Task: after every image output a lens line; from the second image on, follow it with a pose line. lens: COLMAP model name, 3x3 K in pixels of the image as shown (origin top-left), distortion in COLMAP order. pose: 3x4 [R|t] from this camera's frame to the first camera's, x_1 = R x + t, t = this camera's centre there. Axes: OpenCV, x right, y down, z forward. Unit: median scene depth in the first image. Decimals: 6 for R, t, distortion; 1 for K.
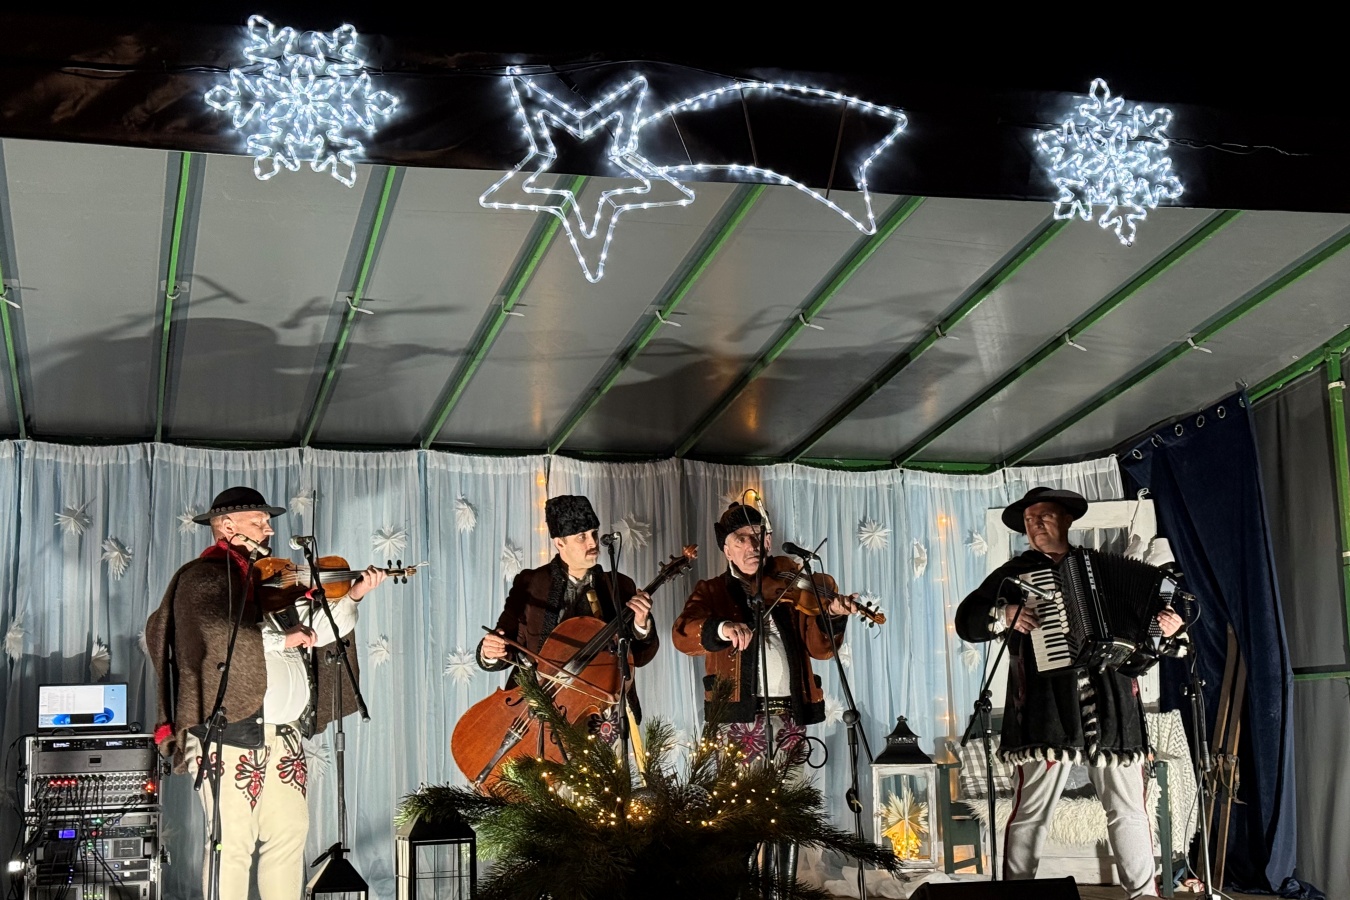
lens RADIAL K [[1873.3, 0, 675.0], [0, 1873.3, 449.9], [0, 0, 1]] dist [0.113360, 0.000000]
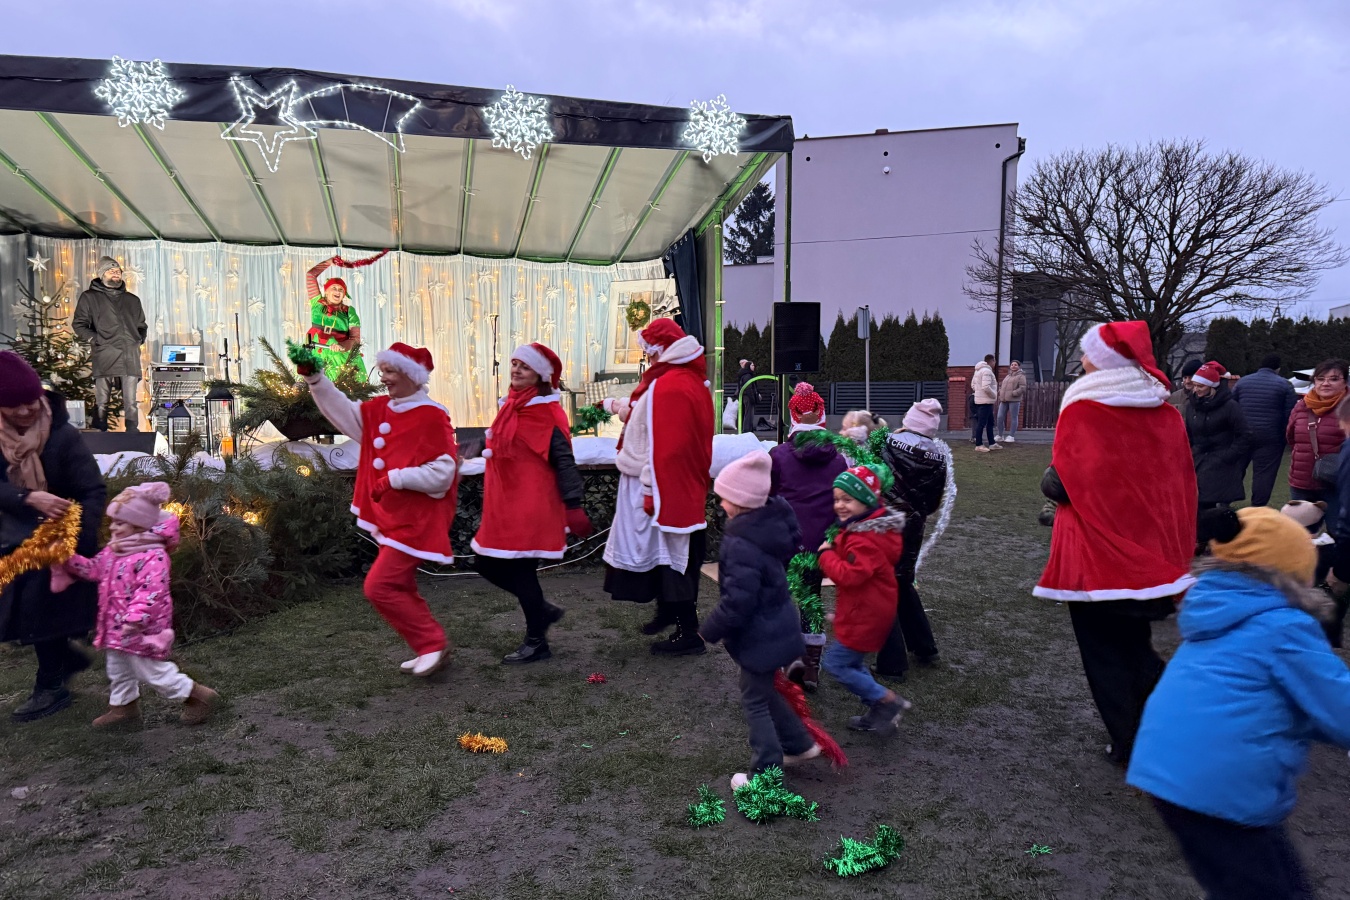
lens RADIAL K [[906.3, 0, 675.6], [0, 906.3, 453.6], [0, 0, 1]] dist [-0.013642, -0.008492]
pose [[0.998904, 0.029071, -0.036691, 0.511988], [-0.020824, 0.977929, 0.207898, 0.010948], [0.041925, -0.206906, 0.977462, -0.167406]]
